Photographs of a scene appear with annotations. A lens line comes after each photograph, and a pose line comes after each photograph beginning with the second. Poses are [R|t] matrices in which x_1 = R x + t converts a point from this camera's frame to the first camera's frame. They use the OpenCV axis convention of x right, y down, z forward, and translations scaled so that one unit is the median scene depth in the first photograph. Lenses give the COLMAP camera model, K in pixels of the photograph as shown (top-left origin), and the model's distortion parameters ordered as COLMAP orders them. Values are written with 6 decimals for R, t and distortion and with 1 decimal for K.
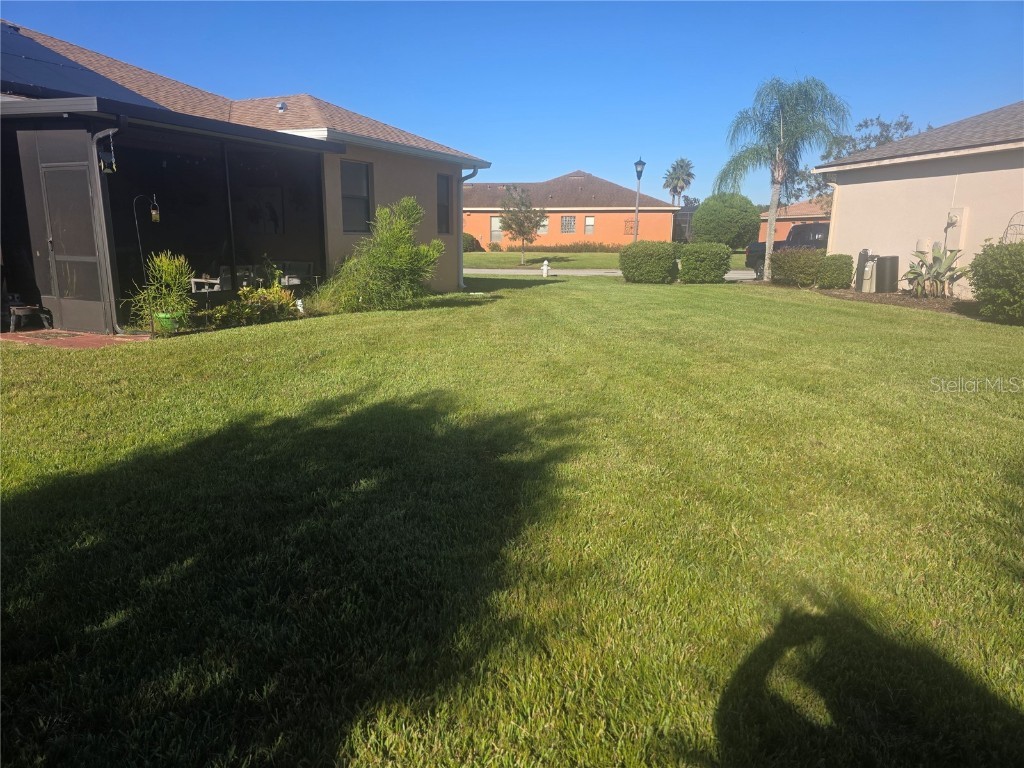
lens RADIAL K [[689.6, 0, 507.8], [0, 689.6, 383.7], [0, 0, 1]] dist [0.048541, -0.040473]
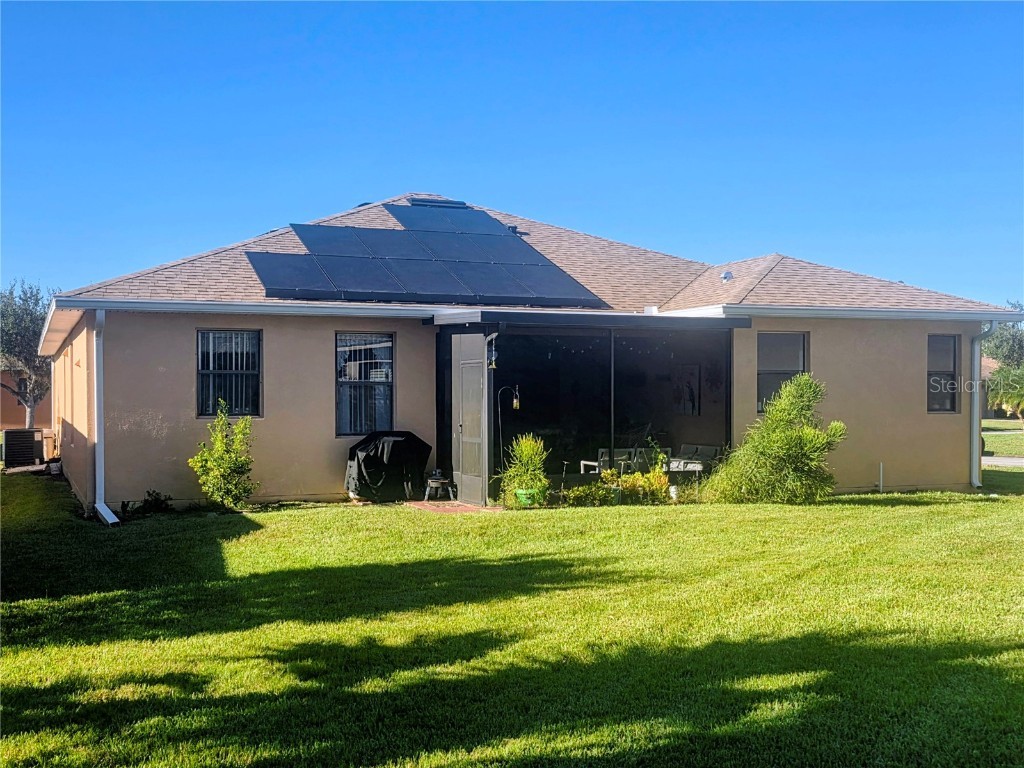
lens RADIAL K [[1191.6, 0, 513.1], [0, 1191.6, 391.0], [0, 0, 1]] dist [0.034703, 0.000000]
pose [[0.746534, -0.013214, -0.665217, 0.782703], [-0.133102, 0.976627, -0.168773, 0.068014], [0.651898, 0.214537, 0.727326, -0.423372]]
